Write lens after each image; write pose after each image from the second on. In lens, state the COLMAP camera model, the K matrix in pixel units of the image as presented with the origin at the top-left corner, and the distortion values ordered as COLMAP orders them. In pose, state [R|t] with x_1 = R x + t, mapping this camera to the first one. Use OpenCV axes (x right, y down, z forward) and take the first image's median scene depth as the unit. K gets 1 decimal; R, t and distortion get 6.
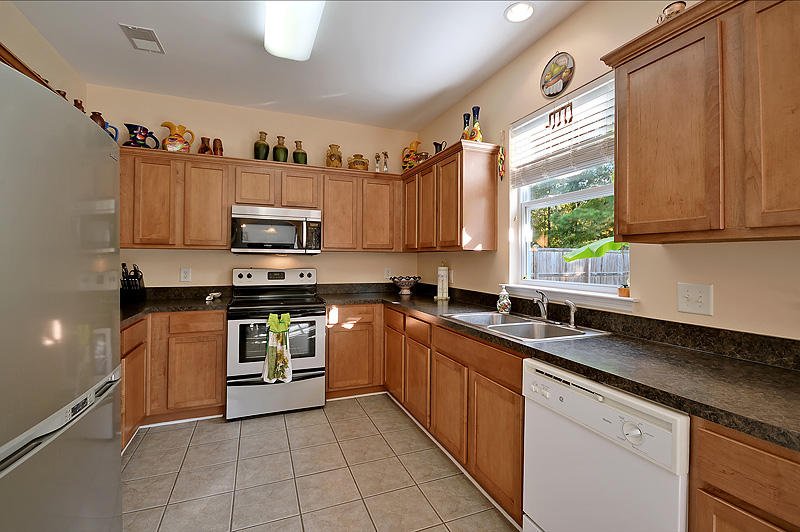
lens RADIAL K [[360.8, 0, 400.9], [0, 360.8, 258.5], [0, 0, 1]] dist [0.002262, -0.000094]
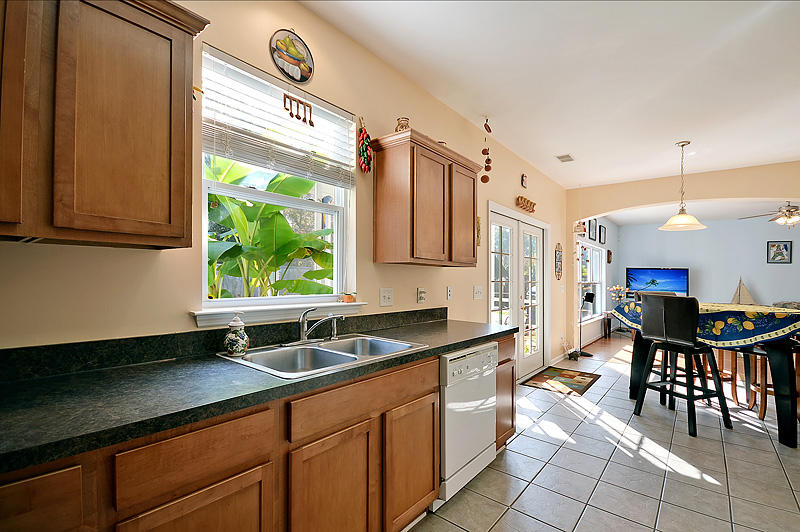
lens RADIAL K [[358.3, 0, 400.5], [0, 358.3, 277.1], [0, 0, 1]] dist [-0.021750, -0.000623]
pose [[-0.475103, -0.014722, 0.879807, -0.442645], [-0.024497, 0.999694, 0.003499, 0.006633], [-0.879589, -0.019890, -0.475319, 1.176331]]
